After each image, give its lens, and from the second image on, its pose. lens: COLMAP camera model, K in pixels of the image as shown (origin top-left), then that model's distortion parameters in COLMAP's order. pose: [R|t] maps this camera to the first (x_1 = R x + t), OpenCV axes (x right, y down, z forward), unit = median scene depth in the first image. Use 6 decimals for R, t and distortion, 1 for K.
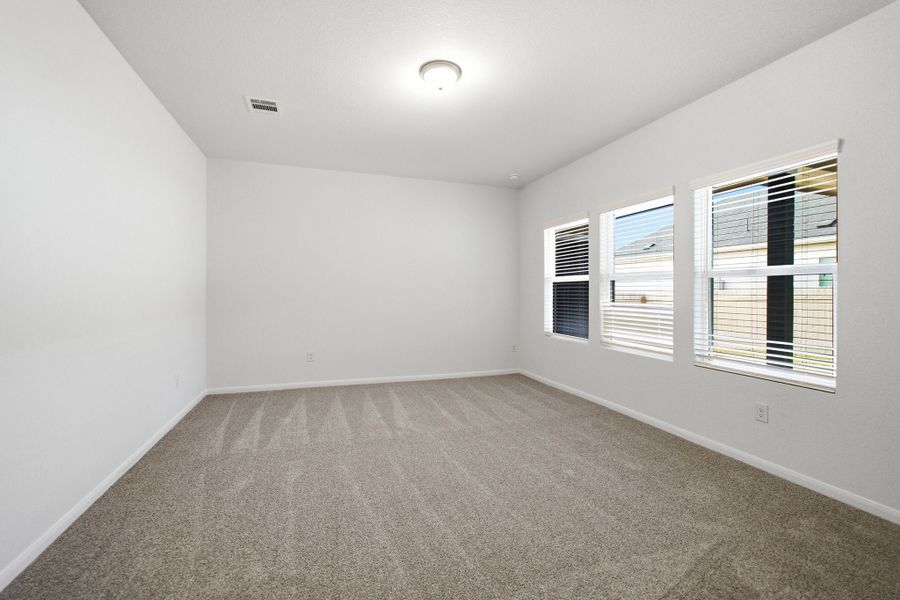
lens RADIAL K [[371.4, 0, 453.1], [0, 371.4, 298.2], [0, 0, 1]] dist [0.014481, -0.006489]
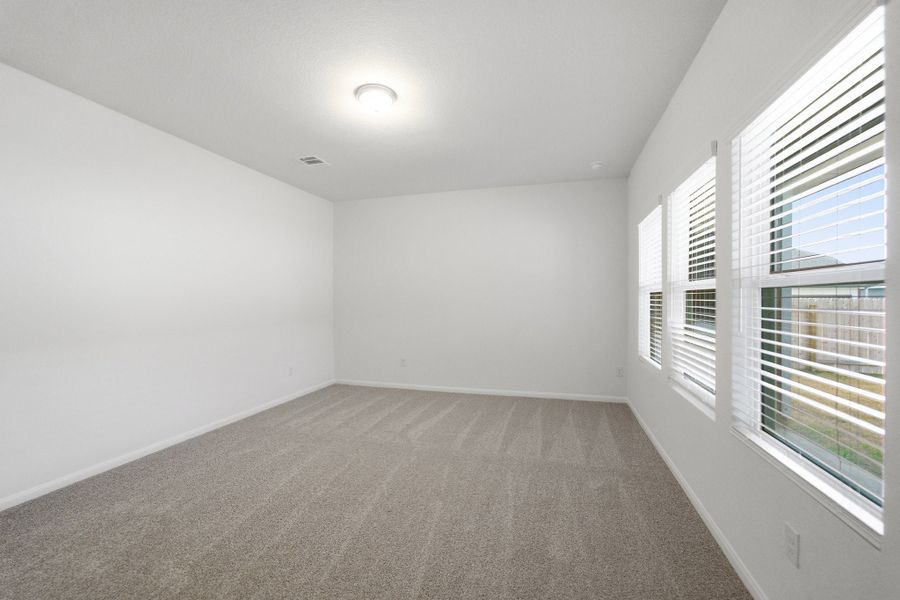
lens RADIAL K [[364.2, 0, 439.3], [0, 364.2, 308.5], [0, 0, 1]] dist [-0.001038, 0.000193]
pose [[0.822836, 0.006811, -0.568238, 0.481826], [-0.002782, 0.999964, 0.007958, -0.020202], [0.568272, -0.004967, 0.822825, 0.194654]]
